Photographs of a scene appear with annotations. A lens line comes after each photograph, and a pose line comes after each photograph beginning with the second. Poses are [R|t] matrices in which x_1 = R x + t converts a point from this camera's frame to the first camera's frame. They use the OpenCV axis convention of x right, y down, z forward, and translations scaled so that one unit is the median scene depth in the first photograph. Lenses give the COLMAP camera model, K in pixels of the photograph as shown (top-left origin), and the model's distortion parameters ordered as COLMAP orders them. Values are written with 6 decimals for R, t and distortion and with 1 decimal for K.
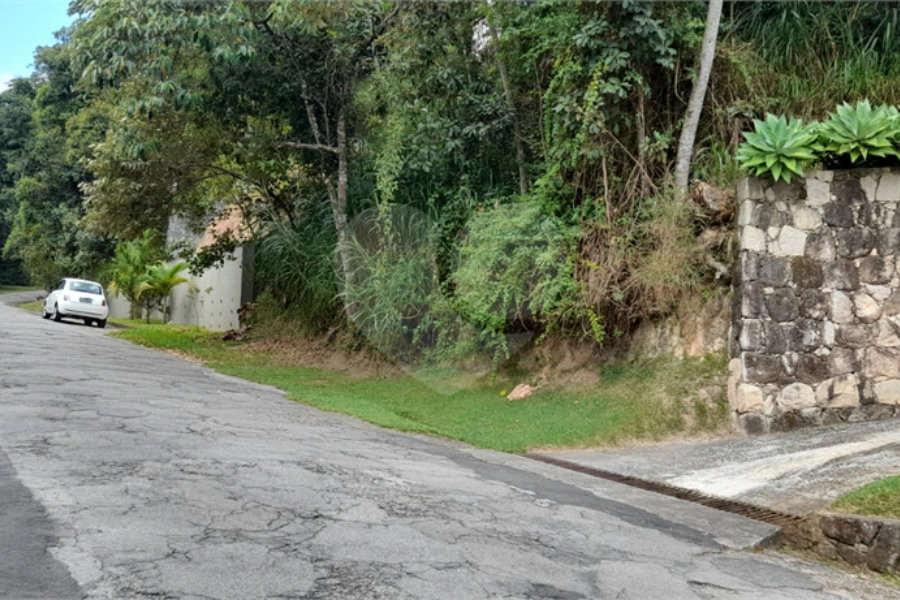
lens RADIAL K [[981.3, 0, 436.4], [0, 981.3, 294.9], [0, 0, 1]] dist [0.088720, -0.126785]
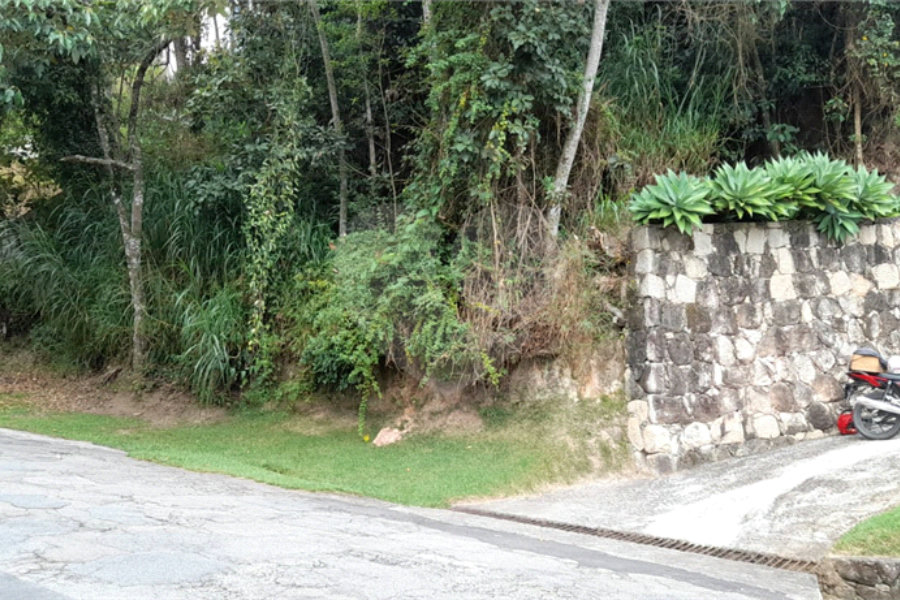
lens RADIAL K [[981.3, 0, 436.4], [0, 981.3, 294.9], [0, 0, 1]] dist [0.088720, -0.126785]
pose [[0.924496, 0.005241, 0.381155, -0.294680], [-0.001137, 0.999939, -0.010994, -0.035743], [-0.381190, 0.009731, 0.924446, 0.118337]]
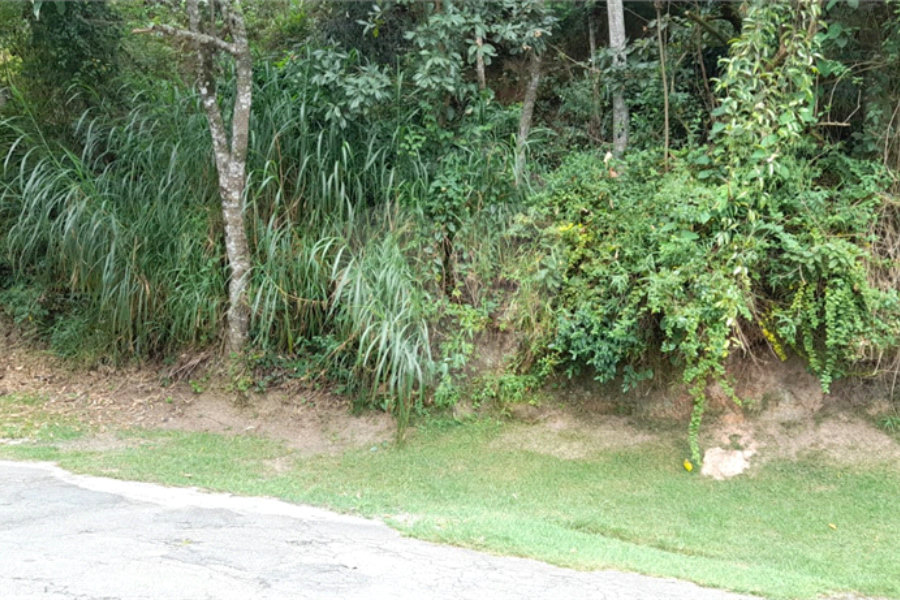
lens RADIAL K [[981.3, 0, 436.4], [0, 981.3, 294.9], [0, 0, 1]] dist [0.088720, -0.126785]
pose [[0.836334, -0.050209, 0.545917, -0.508019], [0.014949, 0.997516, 0.068842, -0.067981], [-0.548017, -0.049414, 0.835006, 0.719549]]
